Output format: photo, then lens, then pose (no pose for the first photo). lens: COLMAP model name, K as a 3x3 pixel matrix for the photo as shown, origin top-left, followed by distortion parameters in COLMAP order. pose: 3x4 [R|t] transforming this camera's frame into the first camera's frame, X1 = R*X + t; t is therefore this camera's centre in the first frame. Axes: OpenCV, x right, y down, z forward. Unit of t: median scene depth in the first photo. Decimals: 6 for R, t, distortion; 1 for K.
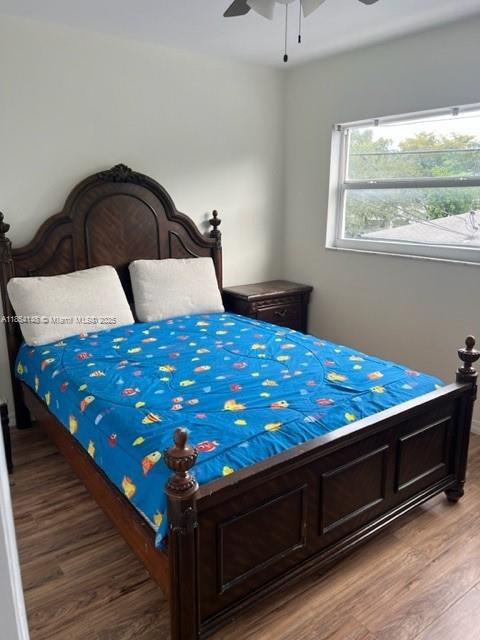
lens RADIAL K [[469.7, 0, 239.6], [0, 469.7, 324.9], [0, 0, 1]] dist [0.082408, -0.112558]
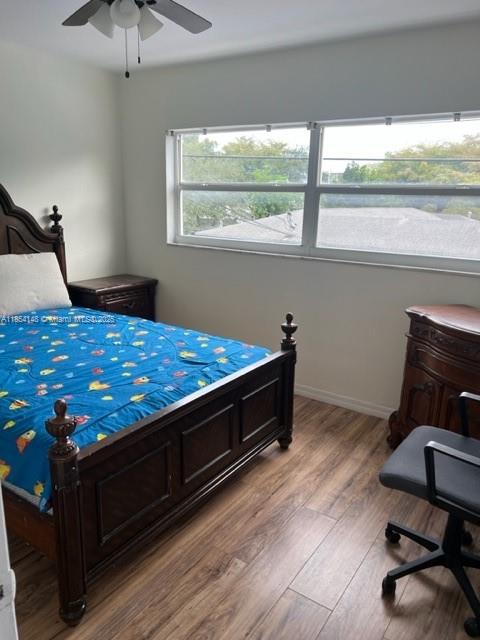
lens RADIAL K [[469.7, 0, 239.6], [0, 469.7, 324.9], [0, 0, 1]] dist [0.082408, -0.112558]
pose [[0.942306, -0.061364, 0.329079, -0.047024], [0.059511, 0.998104, 0.015711, 0.026873], [-0.329419, 0.004779, 0.944172, -0.123539]]
